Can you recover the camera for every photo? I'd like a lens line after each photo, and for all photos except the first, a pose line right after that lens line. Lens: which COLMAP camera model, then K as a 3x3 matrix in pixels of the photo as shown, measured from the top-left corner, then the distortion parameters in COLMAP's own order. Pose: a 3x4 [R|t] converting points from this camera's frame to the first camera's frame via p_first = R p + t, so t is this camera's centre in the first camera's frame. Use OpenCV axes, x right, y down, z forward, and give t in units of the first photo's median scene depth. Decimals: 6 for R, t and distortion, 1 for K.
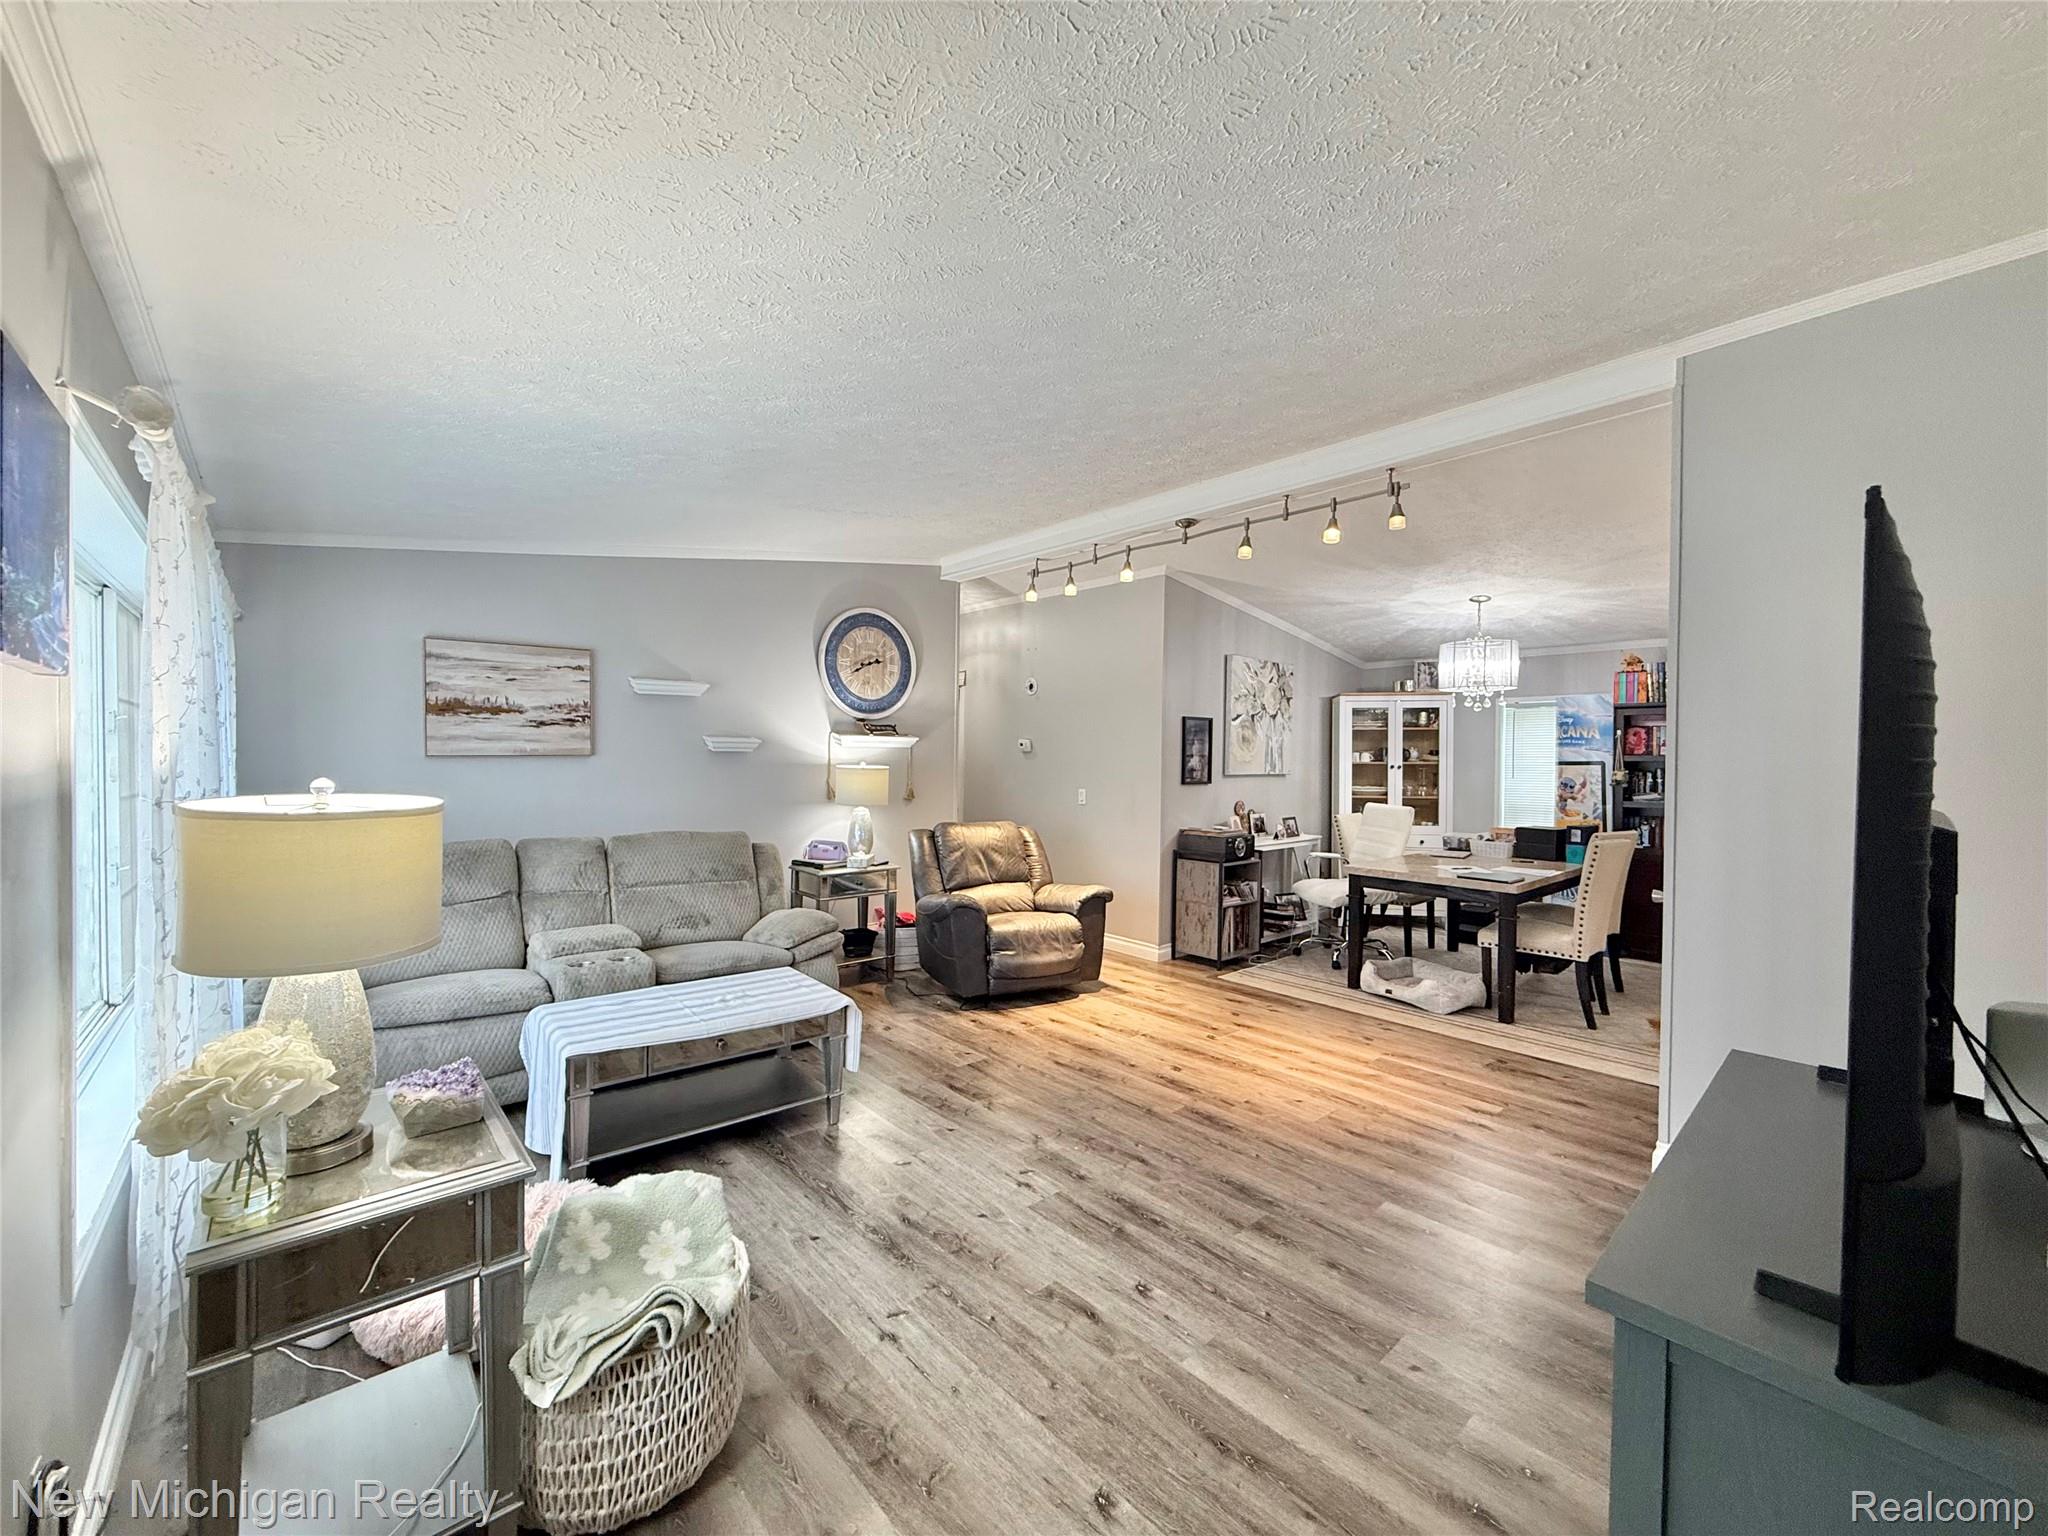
lens RADIAL K [[818.9, 0, 1017.4], [0, 818.9, 763.9], [0, 0, 1]] dist [-0.000913, -0.000001]
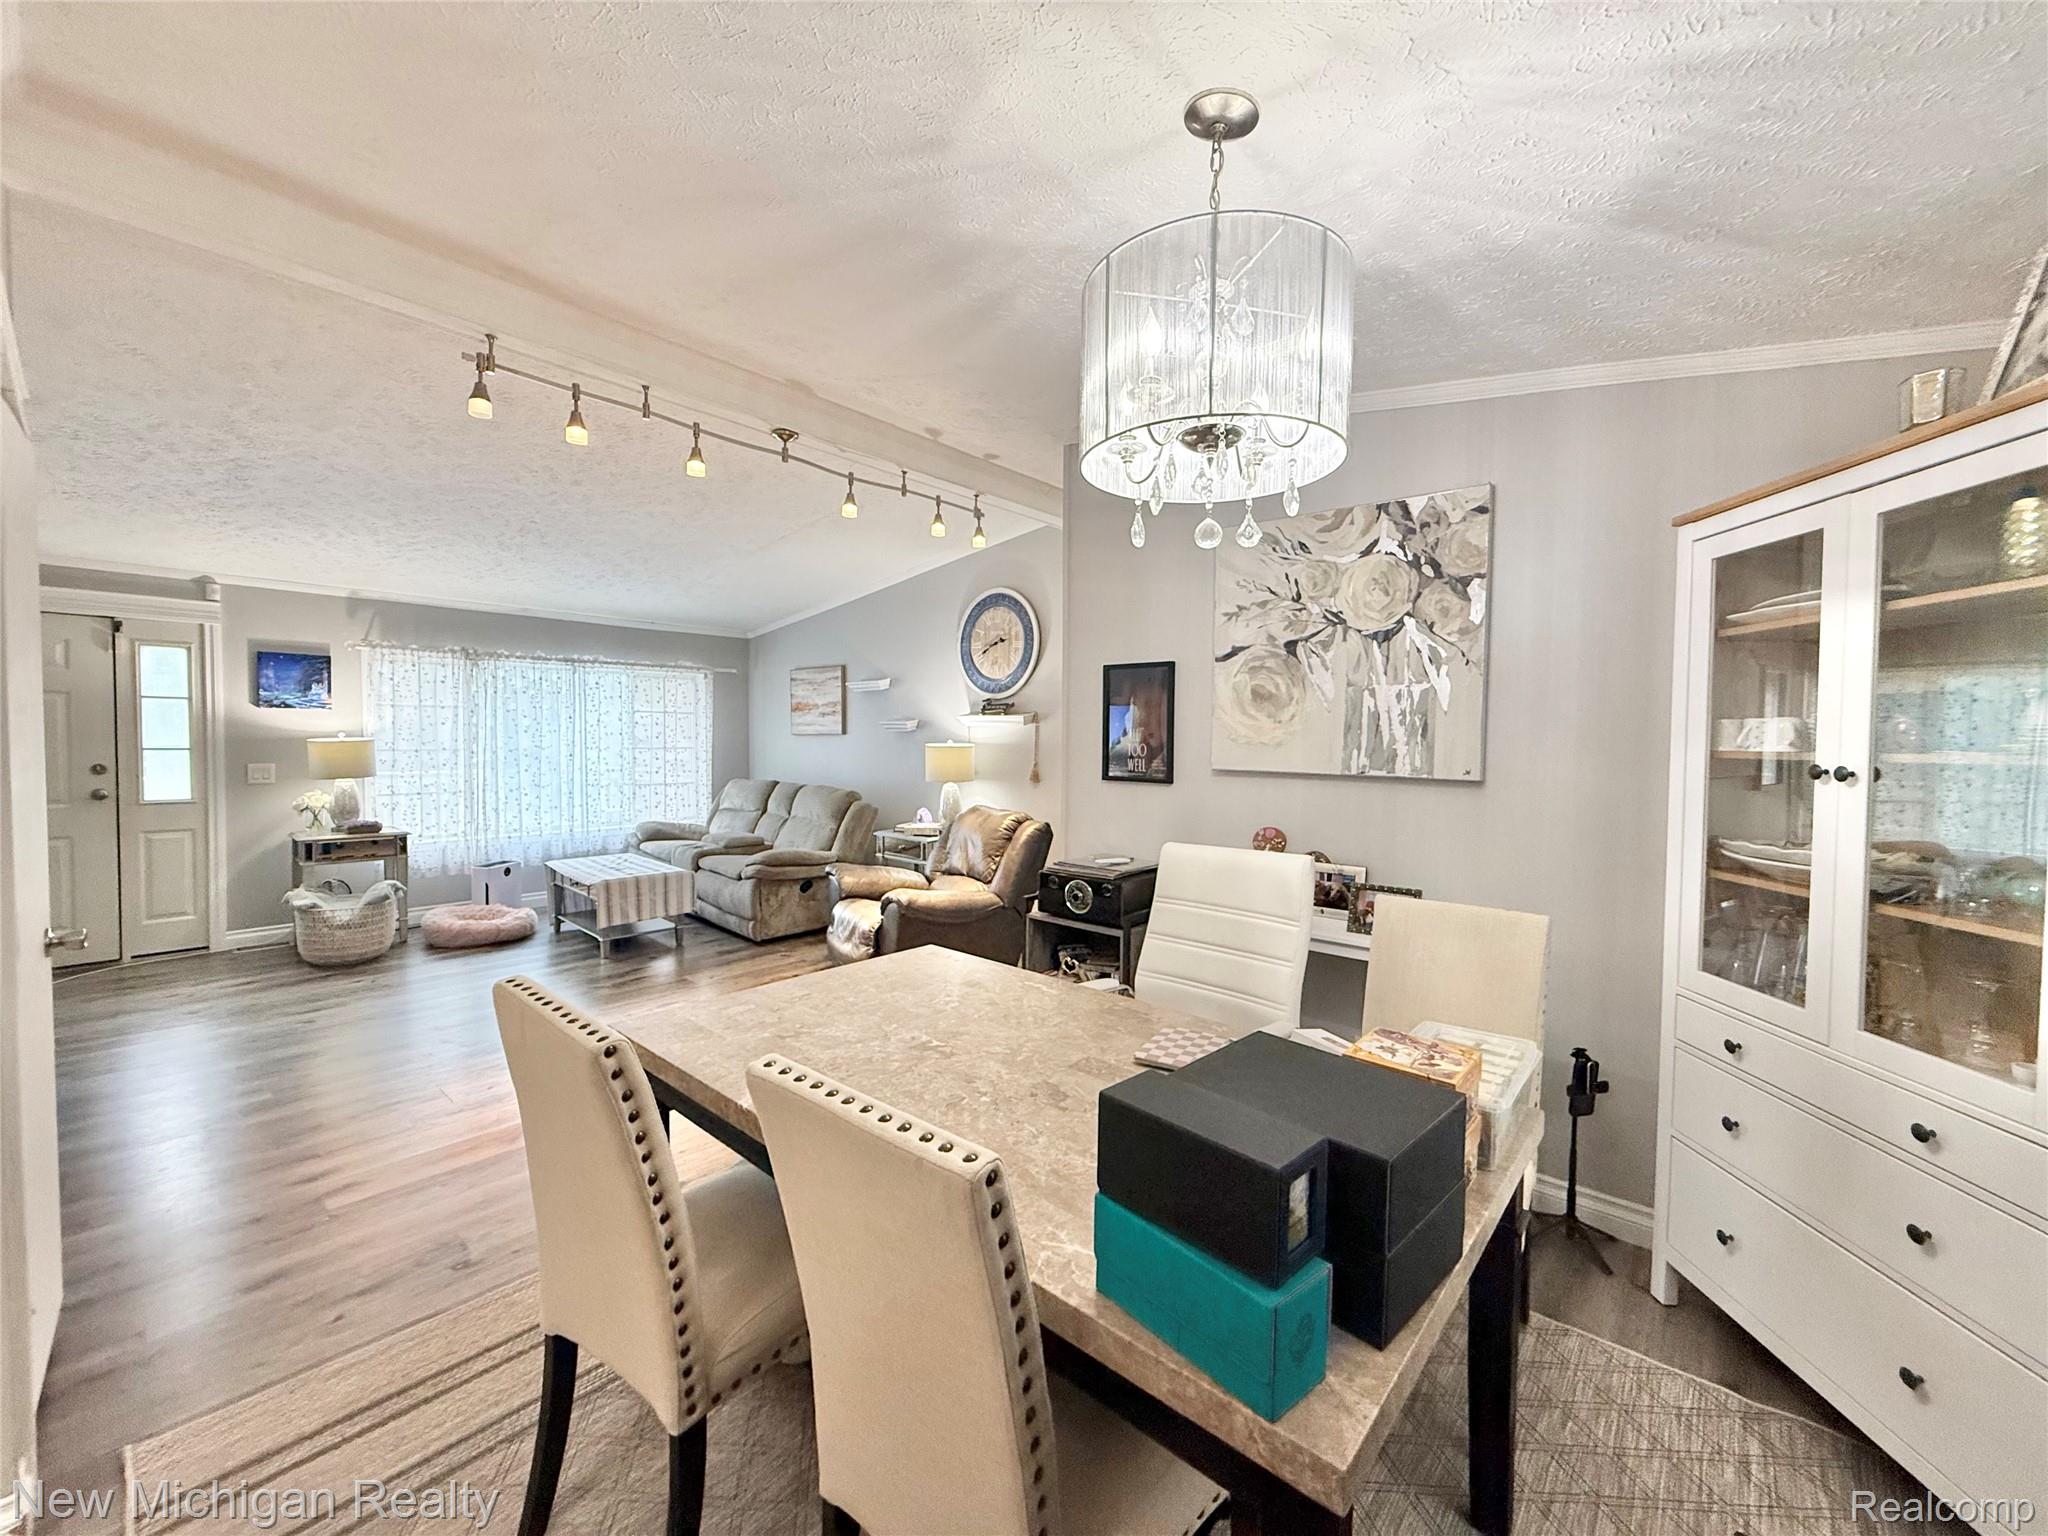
lens RADIAL K [[812.9, 0, 1021.4], [0, 812.9, 767.5], [0, 0, 1]] dist [-0.000318, -0.000575]
pose [[0.125834, 0.031711, -0.991544, 1.225351], [-0.021438, 0.999343, 0.029240, 0.000067], [0.991820, 0.017577, 0.126432, 1.355429]]
